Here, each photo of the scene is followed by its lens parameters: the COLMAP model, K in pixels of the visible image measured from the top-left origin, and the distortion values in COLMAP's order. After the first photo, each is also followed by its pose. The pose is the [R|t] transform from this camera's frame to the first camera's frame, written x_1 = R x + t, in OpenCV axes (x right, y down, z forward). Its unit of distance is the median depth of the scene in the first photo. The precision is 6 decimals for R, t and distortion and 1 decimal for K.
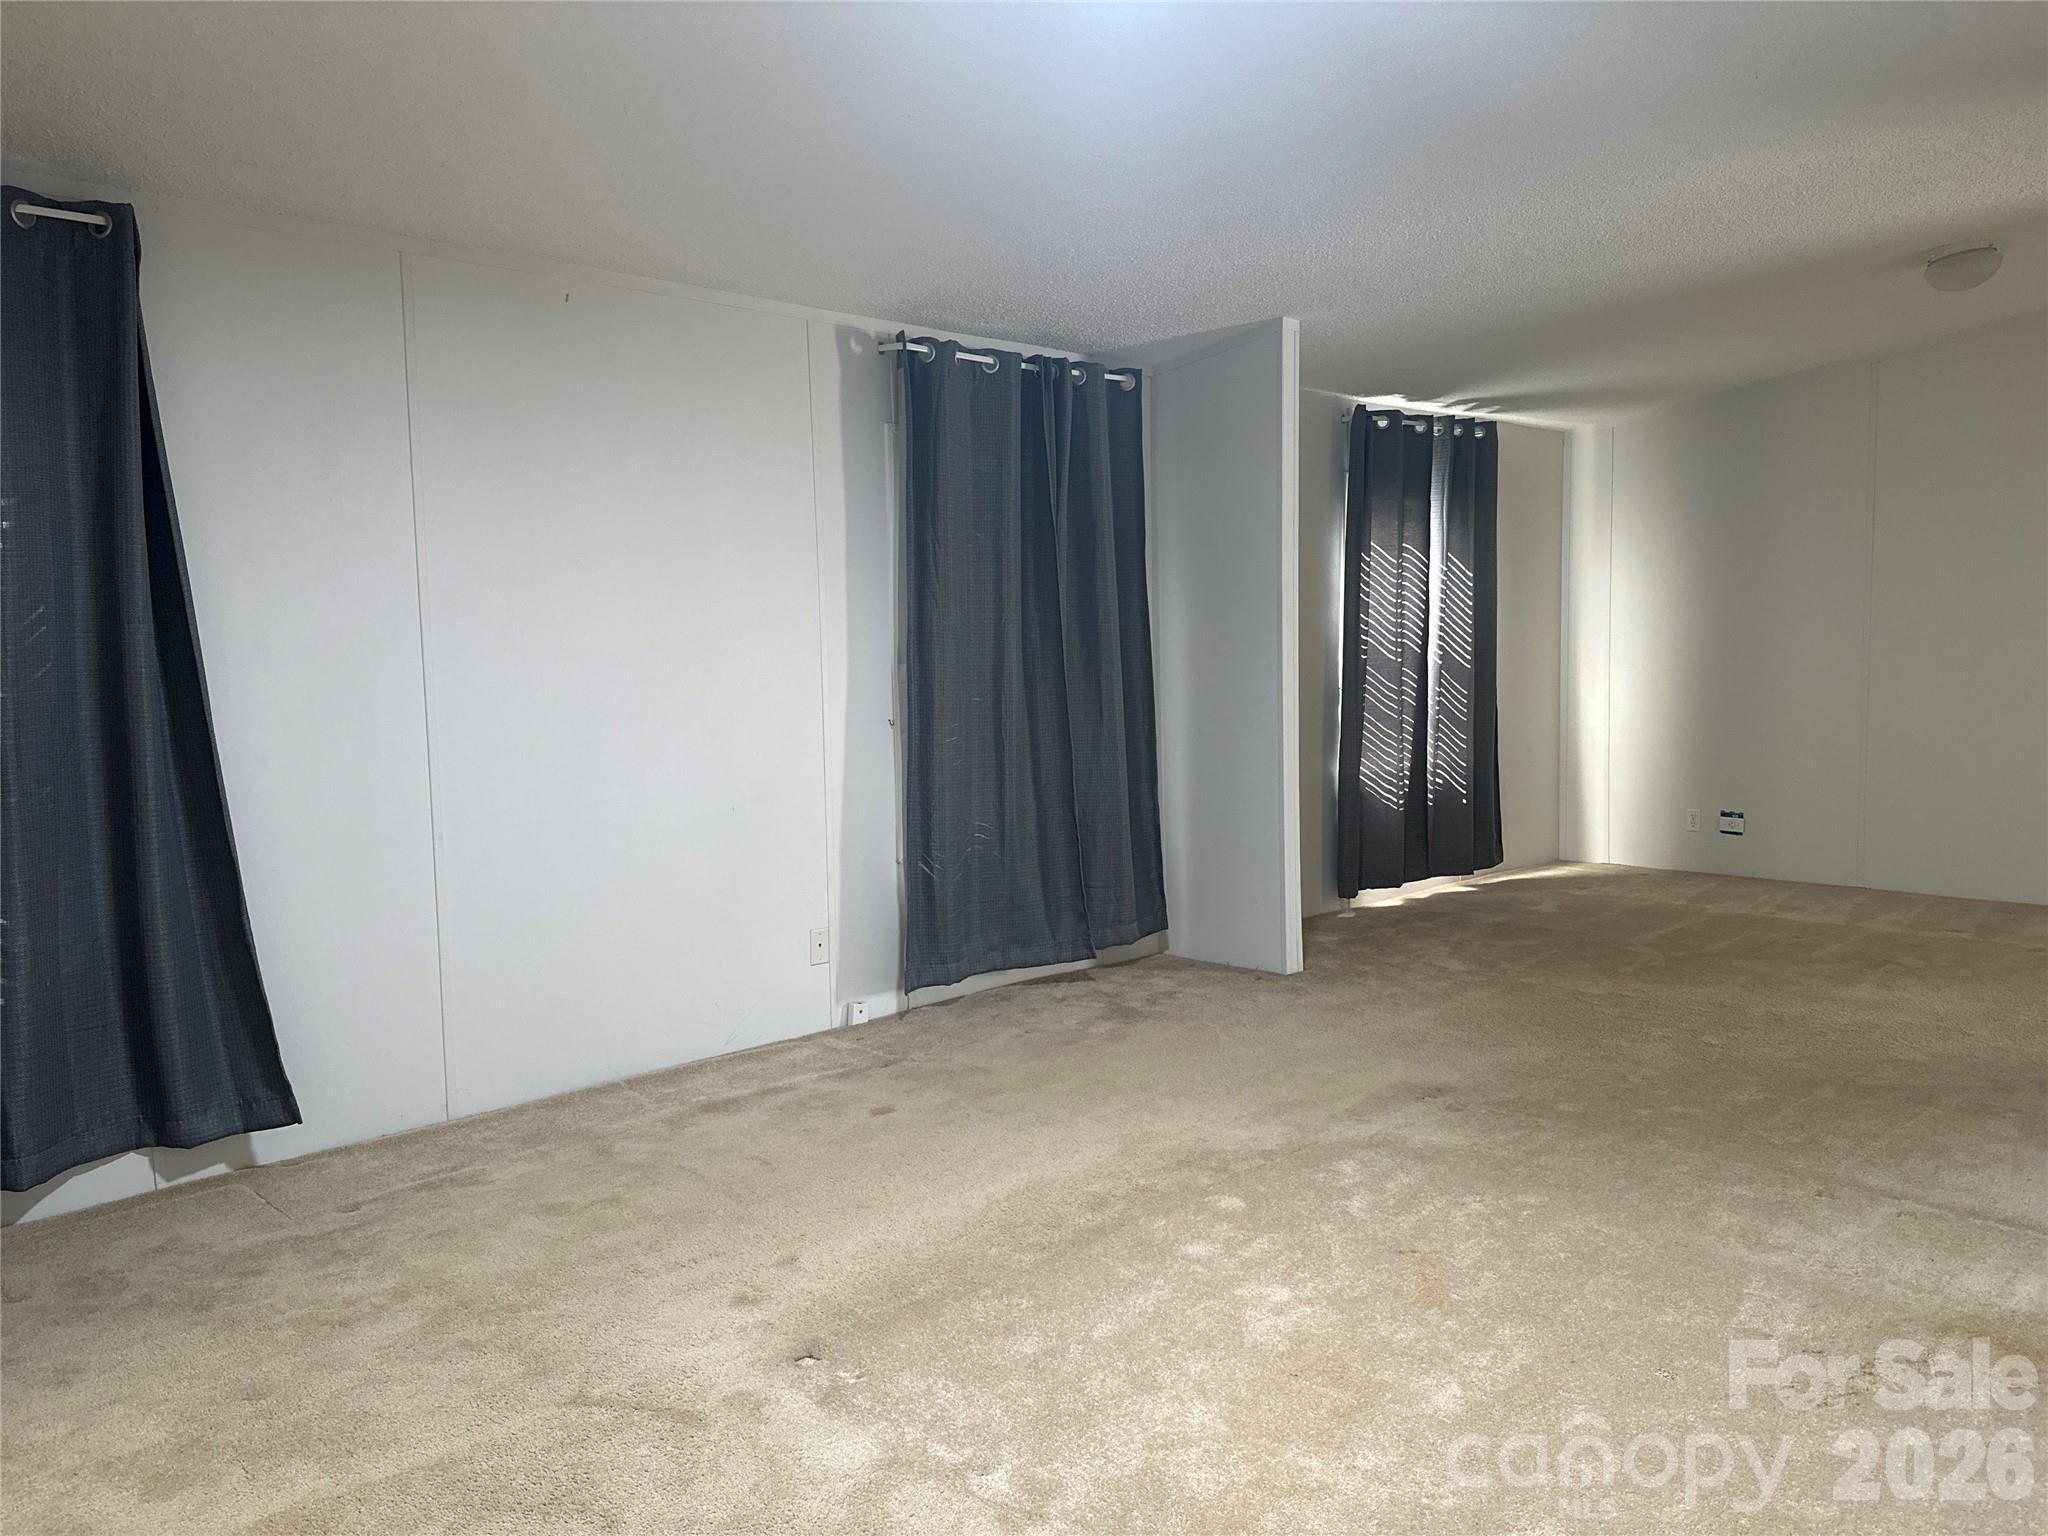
lens RADIAL K [[1433.6, 0, 1021.3], [0, 1433.6, 768.9], [0, 0, 1]] dist [0.062934, -0.088074]
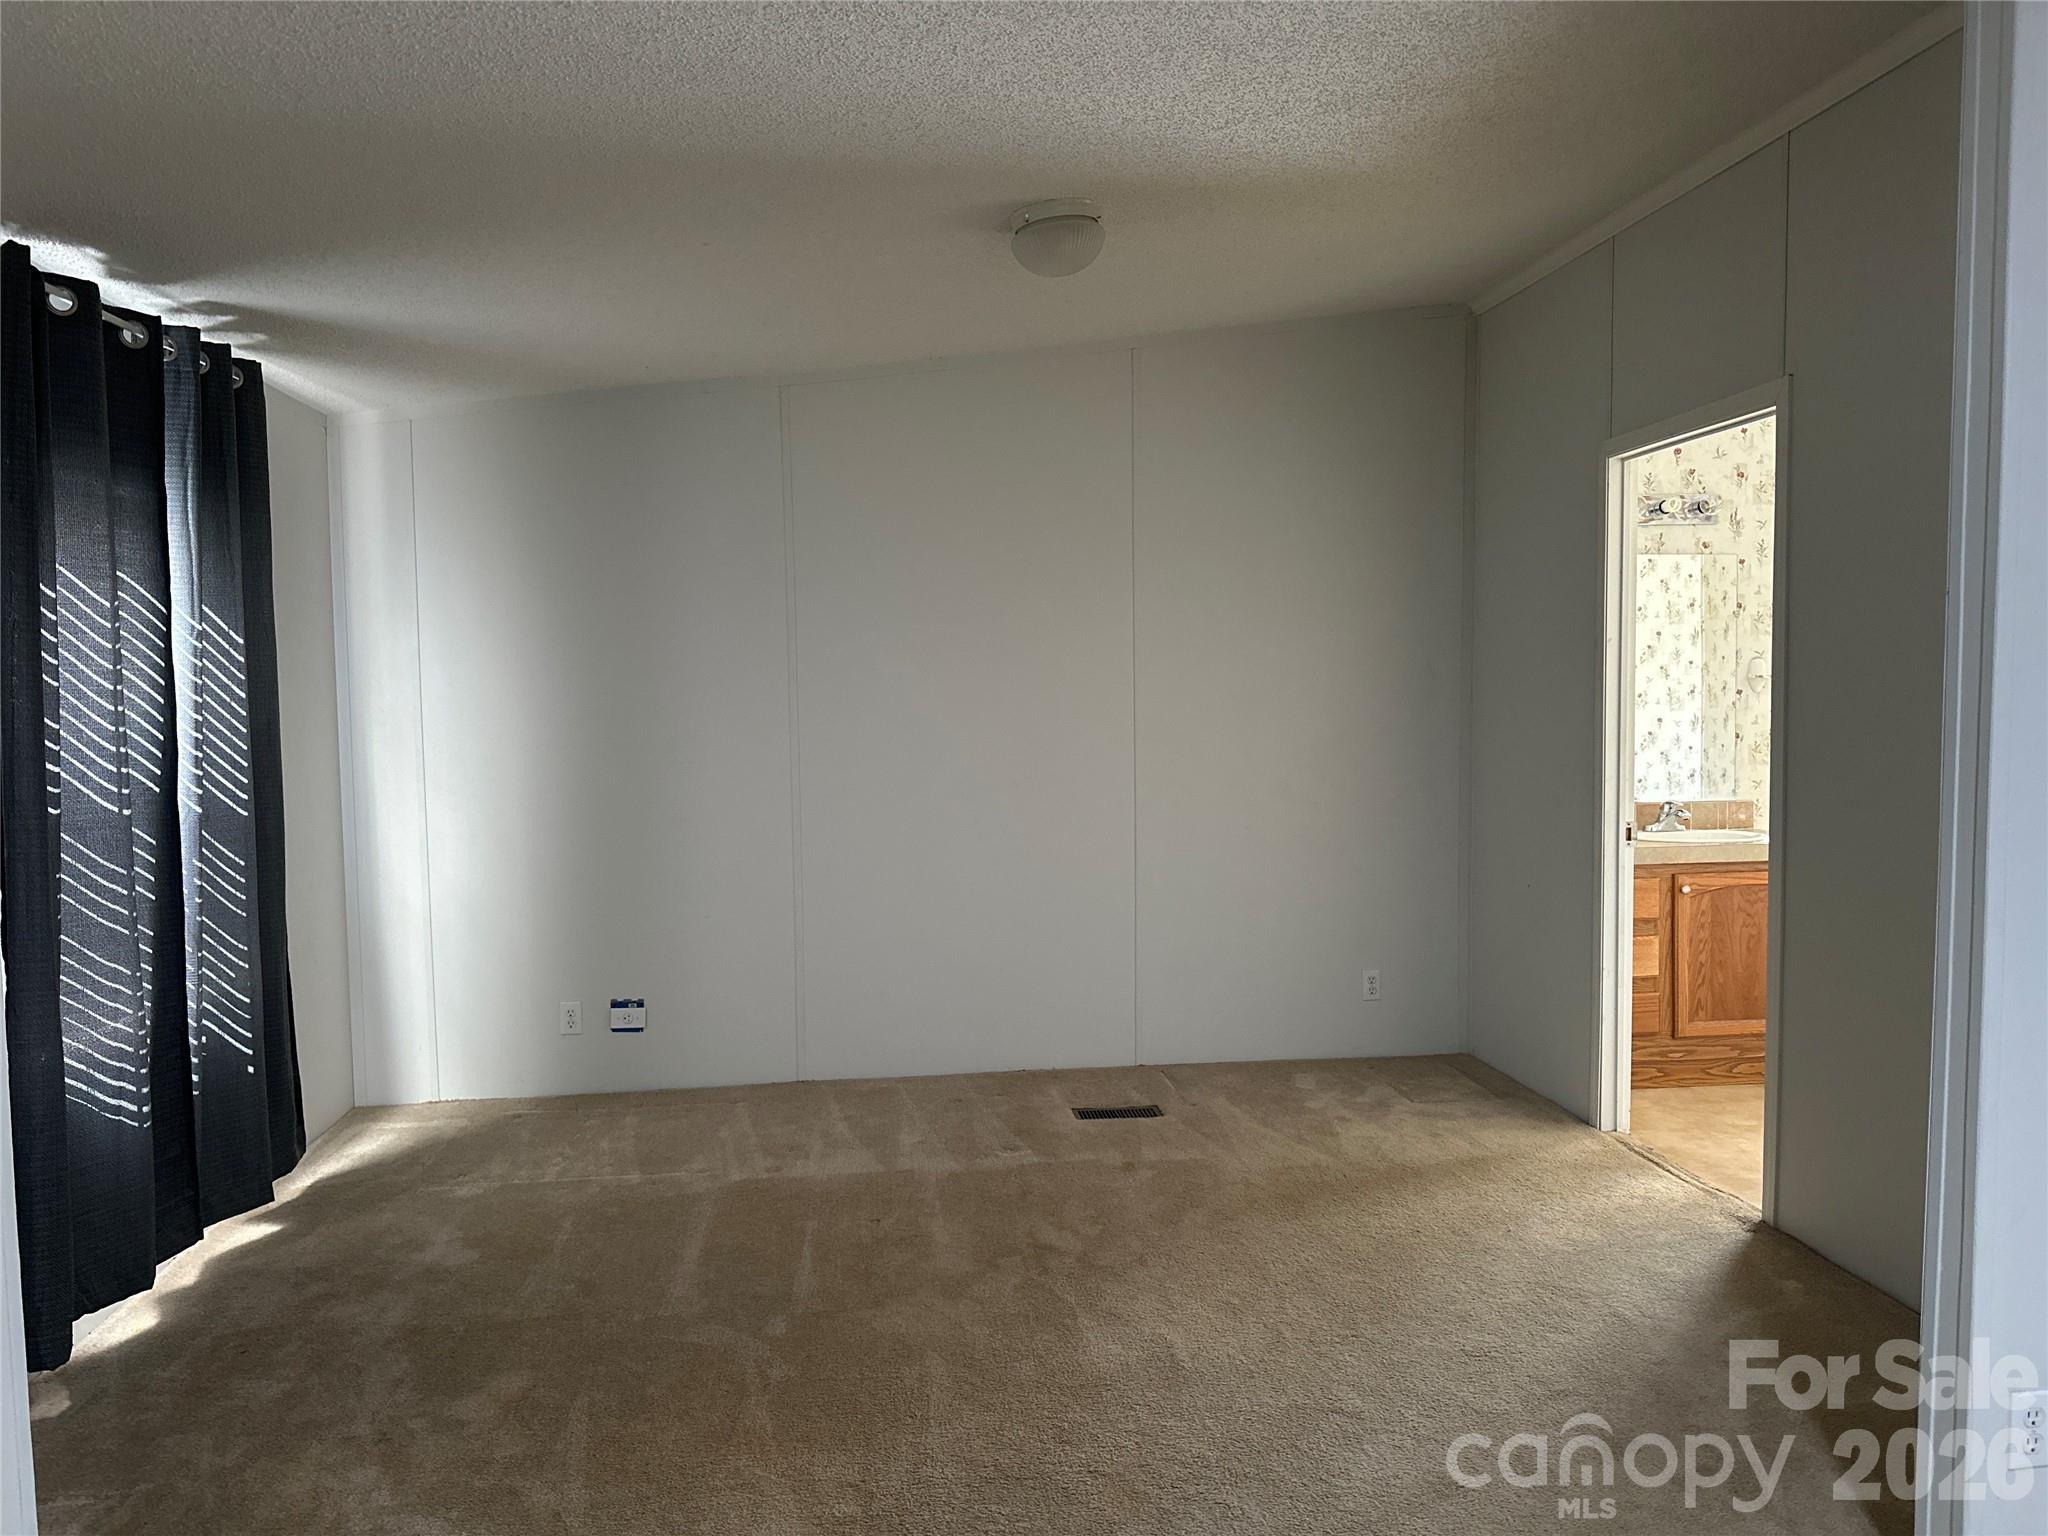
lens RADIAL K [[1433.6, 0, 1028.0], [0, 1433.6, 780.1], [0, 0, 1]] dist [0.062934, -0.088074]
pose [[0.558320, -0.035588, 0.828862, 0.032717], [0.070033, 0.997535, -0.004344, -0.061932], [-0.826665, 0.060474, 0.559436, 0.476127]]
